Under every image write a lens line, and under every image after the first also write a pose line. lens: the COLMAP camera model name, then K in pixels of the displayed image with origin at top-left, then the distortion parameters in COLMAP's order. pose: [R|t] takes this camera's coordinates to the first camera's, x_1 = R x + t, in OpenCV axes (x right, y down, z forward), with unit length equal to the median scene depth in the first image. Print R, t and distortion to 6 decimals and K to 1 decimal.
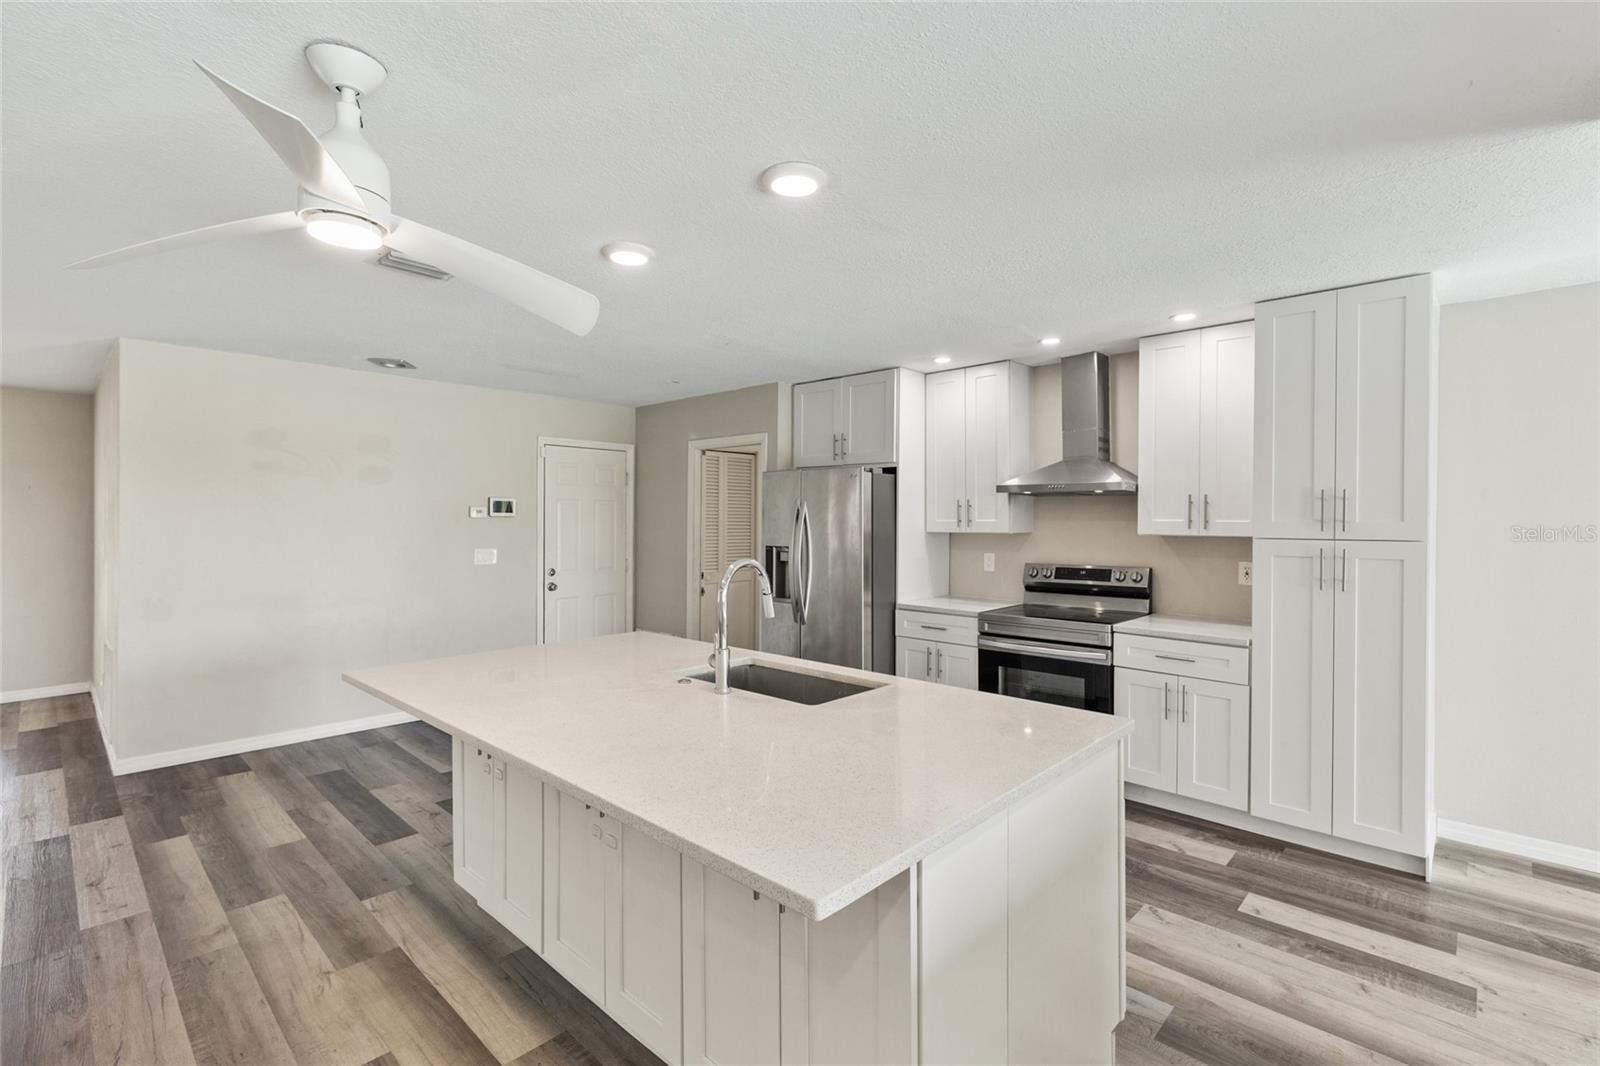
lens RADIAL K [[723.6, 0, 804.2], [0, 723.6, 528.2], [0, 0, 1]] dist [0.012099, 0.000309]
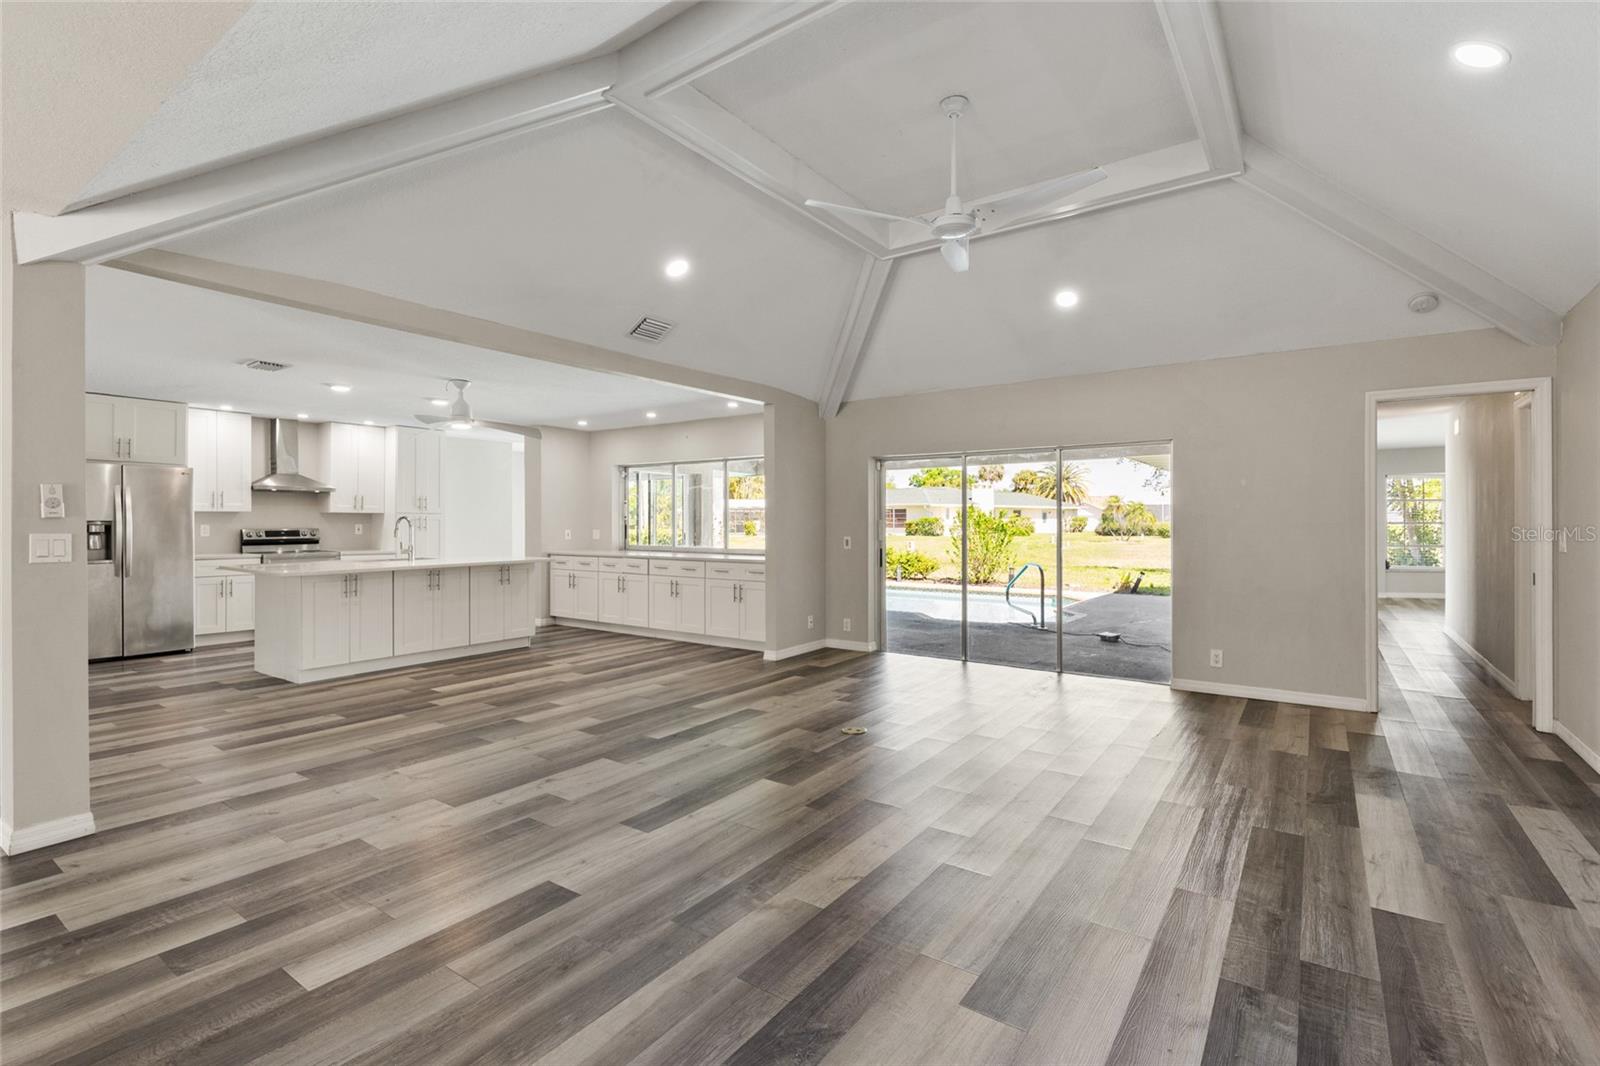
lens RADIAL K [[723.6, 0, 793.2], [0, 723.6, 527.0], [0, 0, 1]] dist [0.012099, 0.000309]
pose [[-0.141591, -0.007827, 0.989894, -1.696033], [0.007260, 0.999934, 0.008945, 0.038709], [-0.989899, 0.008453, -0.141525, -0.052181]]
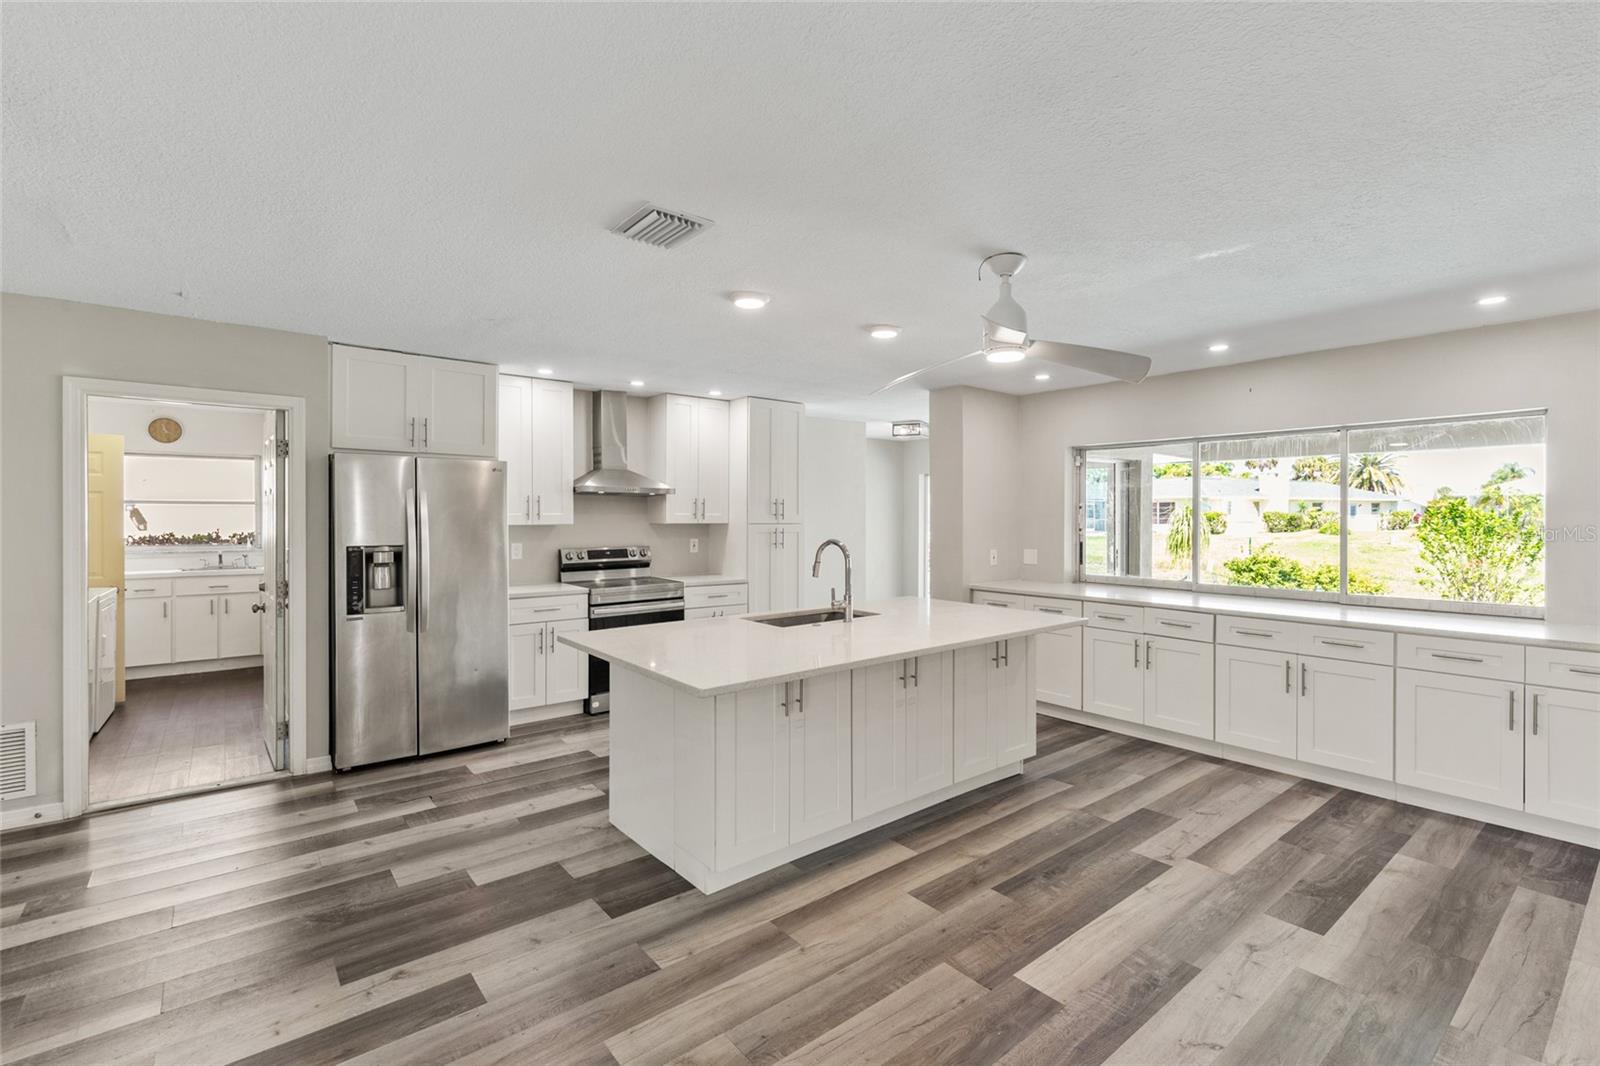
lens RADIAL K [[723.6, 0, 813.1], [0, 723.6, 529.5], [0, 0, 1]] dist [0.012099, 0.000309]
pose [[0.119739, -0.020881, 0.992586, -0.902724], [0.007271, 0.999770, 0.020155, -0.006262], [-0.992779, 0.004804, 0.119863, 0.464643]]
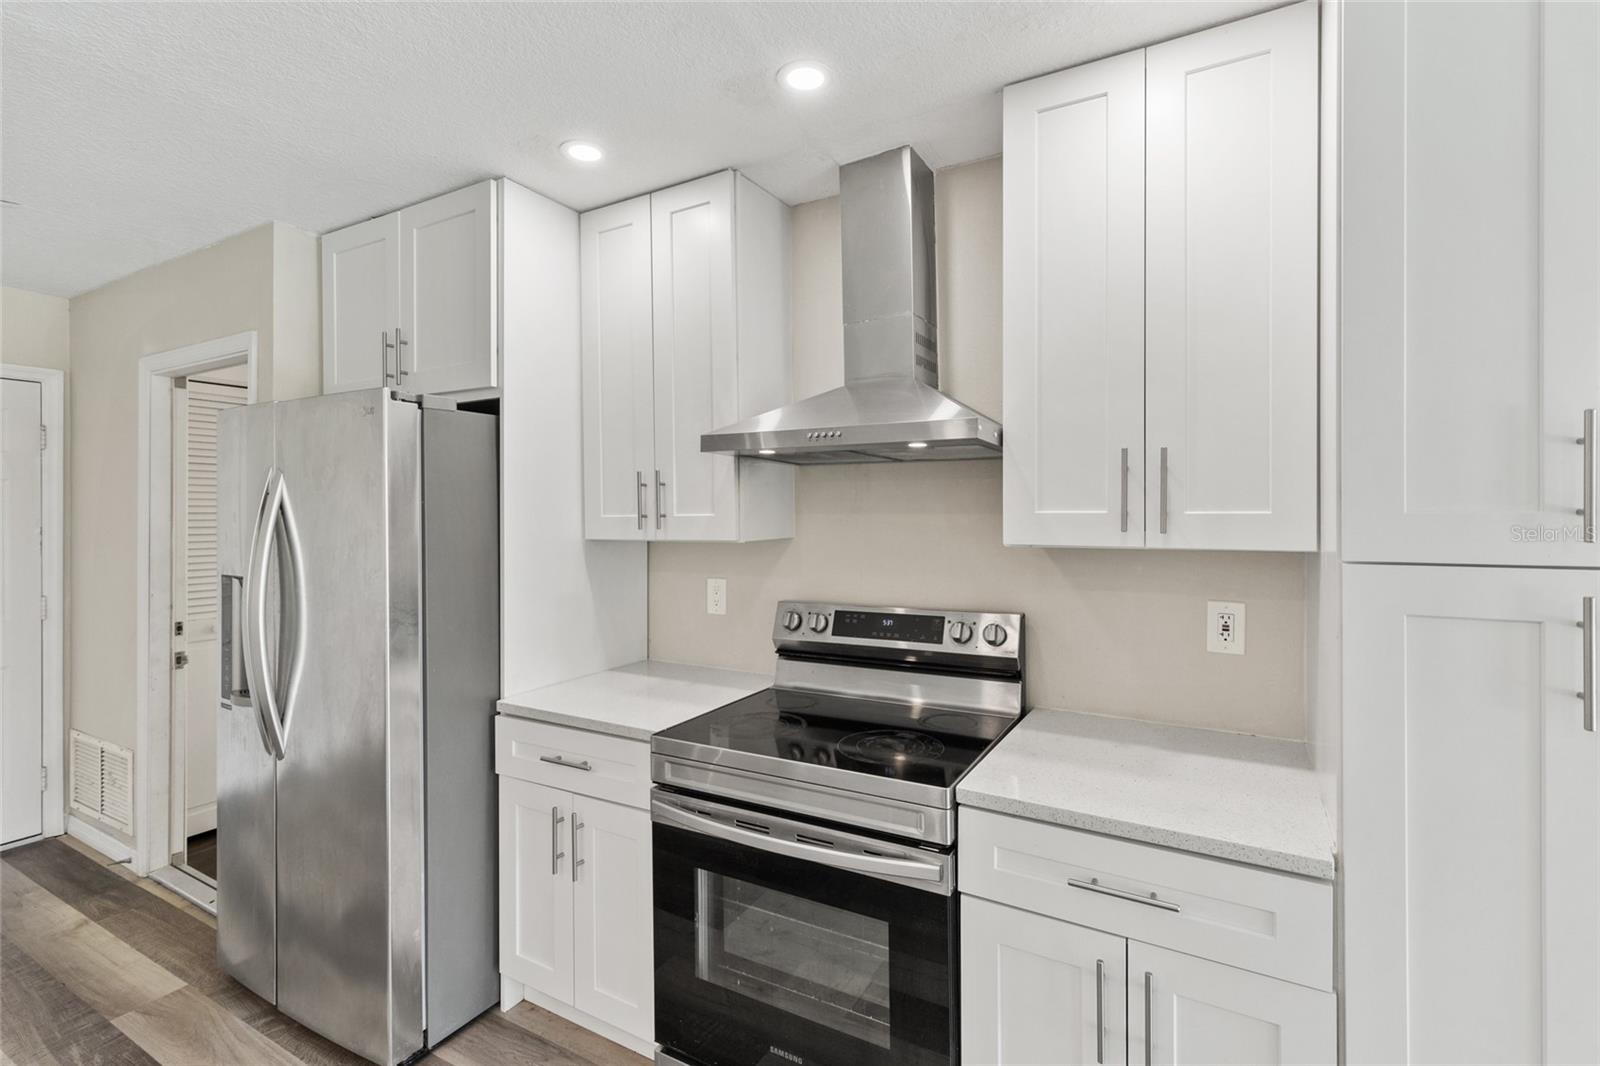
lens RADIAL K [[723.6, 0, 808.0], [0, 723.6, 526.1], [0, 0, 1]] dist [0.012099, 0.000309]
pose [[0.971143, -0.011468, 0.238223, 0.222581], [0.010166, 0.999926, 0.006693, -0.005992], [-0.238282, -0.004079, 0.971187, 0.554200]]
